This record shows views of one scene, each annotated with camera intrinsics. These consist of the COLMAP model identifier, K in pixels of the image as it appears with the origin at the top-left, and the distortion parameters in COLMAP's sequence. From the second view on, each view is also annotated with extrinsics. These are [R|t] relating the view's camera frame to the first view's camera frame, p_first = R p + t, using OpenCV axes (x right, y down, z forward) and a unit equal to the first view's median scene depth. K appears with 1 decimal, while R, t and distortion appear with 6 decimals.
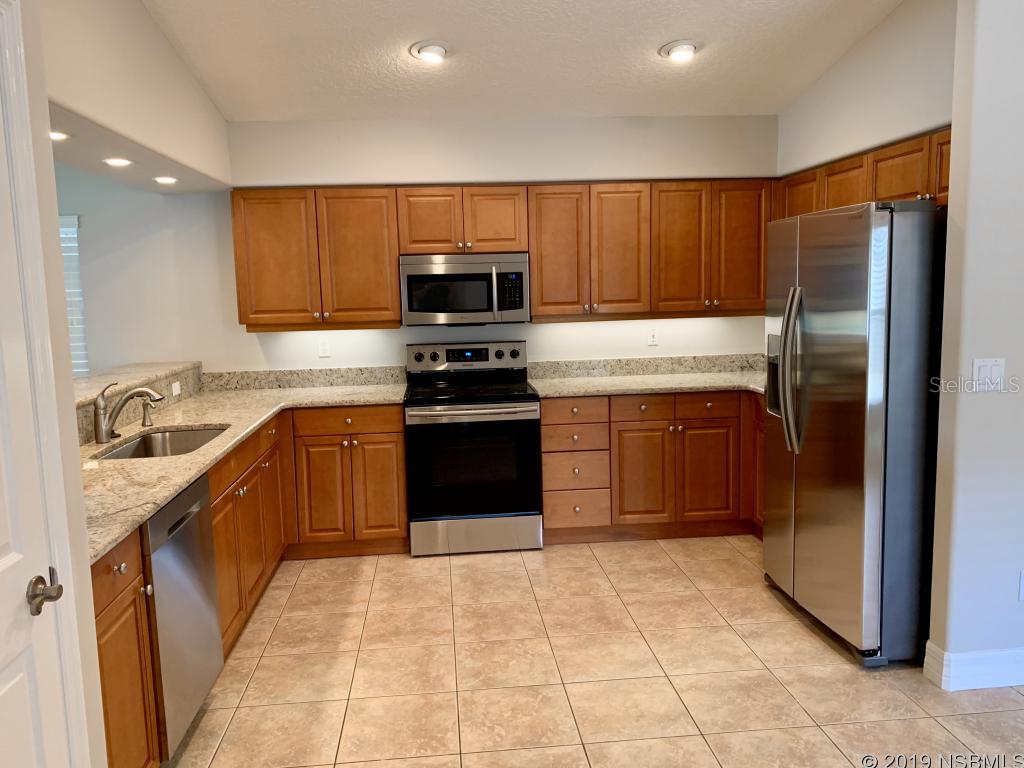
lens RADIAL K [[785.6, 0, 506.1], [0, 785.6, 383.8], [0, 0, 1]] dist [0.075749, -0.111411]
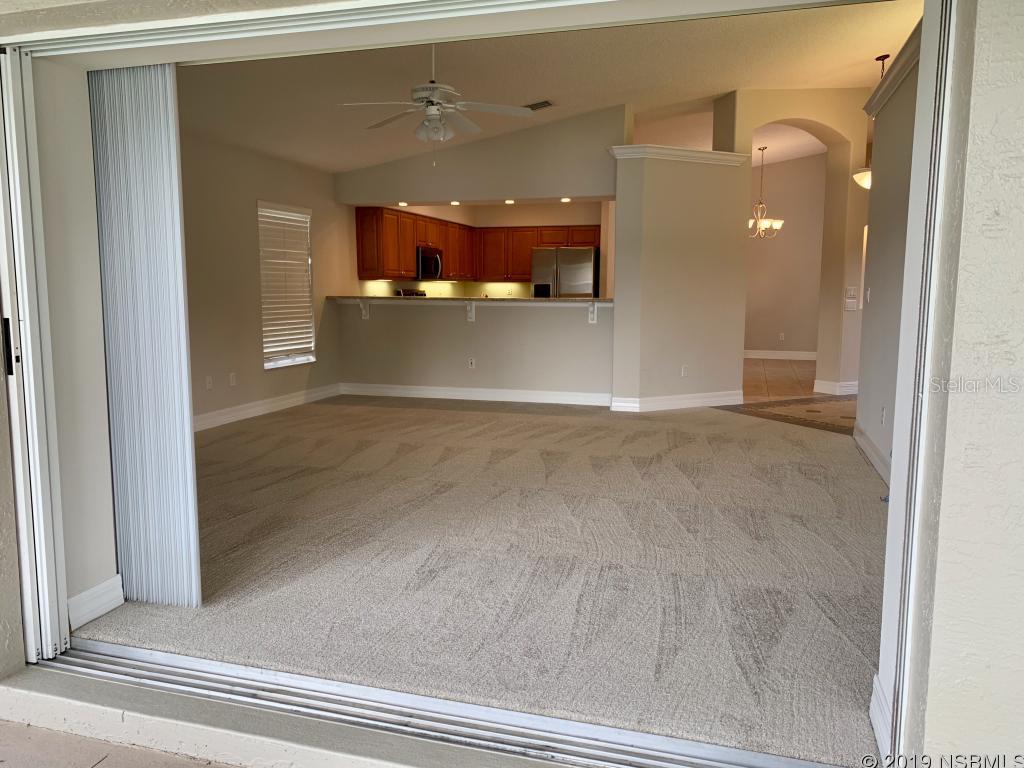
lens RADIAL K [[785.6, 0, 506.1], [0, 785.6, 383.8], [0, 0, 1]] dist [0.075749, -0.111411]
pose [[0.380484, -0.084957, 0.920877, -2.236364], [0.102754, 0.993489, 0.049200, 0.141937], [-0.919061, 0.075904, 0.386737, -0.046024]]
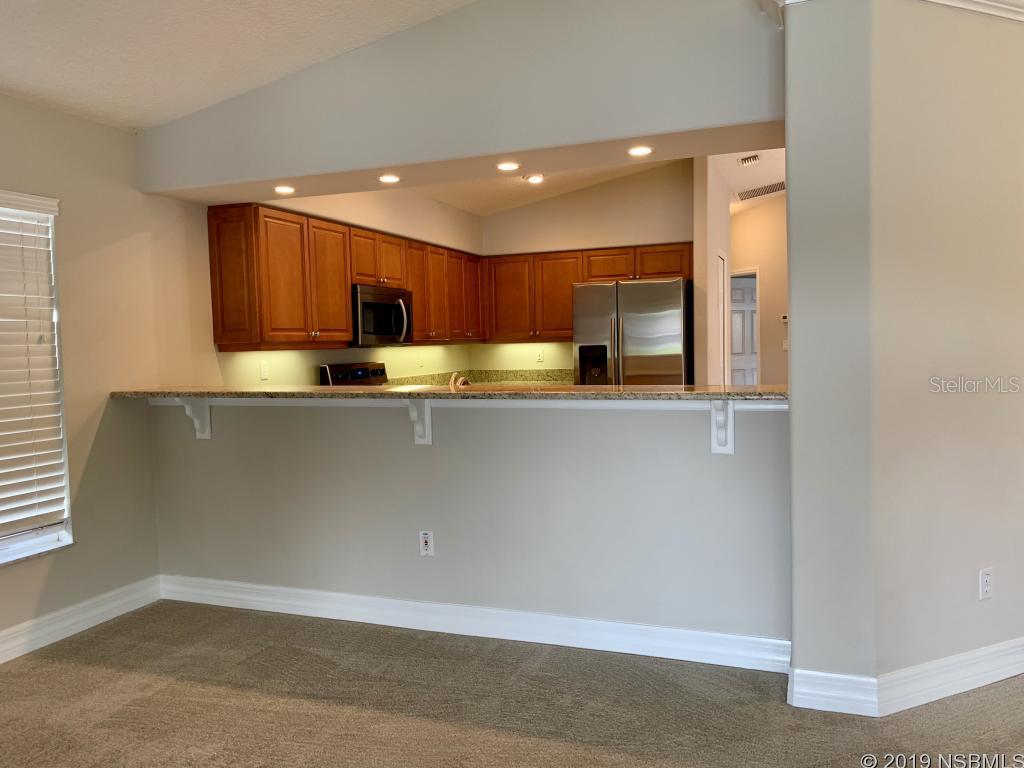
lens RADIAL K [[785.6, 0, 506.1], [0, 785.6, 383.8], [0, 0, 1]] dist [0.075749, -0.111411]
pose [[0.446437, -0.031219, 0.894270, -1.145574], [0.126247, 0.991592, -0.028408, 0.044808], [-0.885864, 0.125581, 0.446625, 0.325076]]
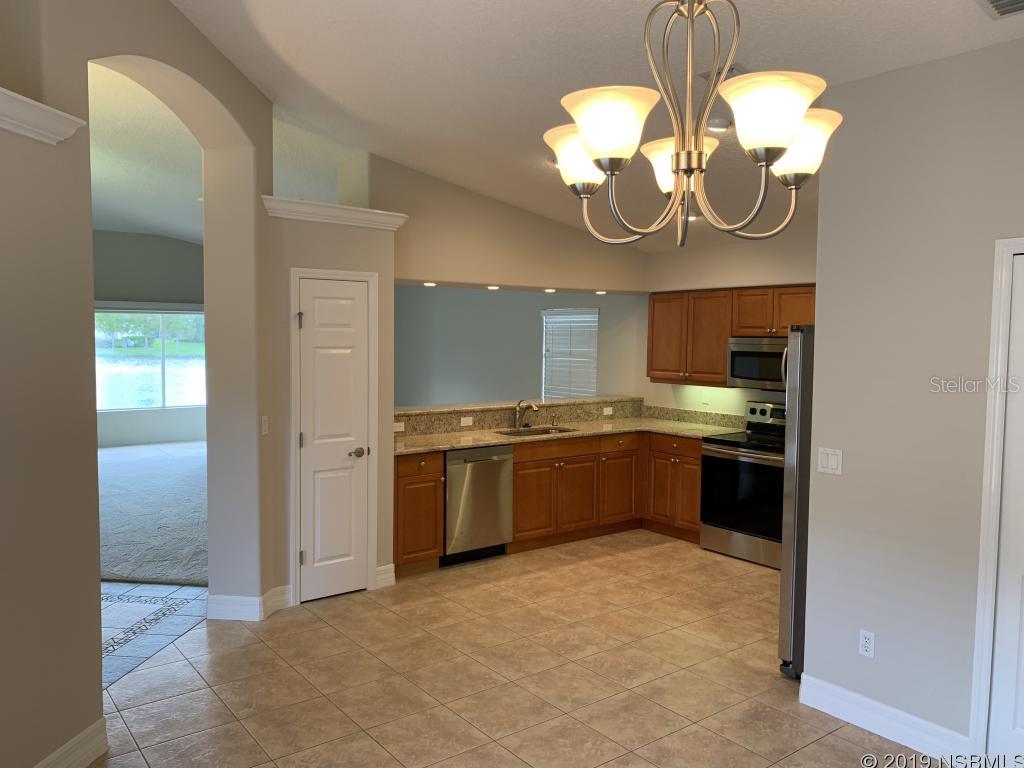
lens RADIAL K [[785.6, 0, 506.1], [0, 785.6, 383.8], [0, 0, 1]] dist [0.075749, -0.111411]
pose [[0.530357, 0.087810, -0.843214, 0.906239], [-0.129556, 0.991334, 0.021748, -0.062149], [0.837816, 0.097709, 0.537137, -0.095938]]
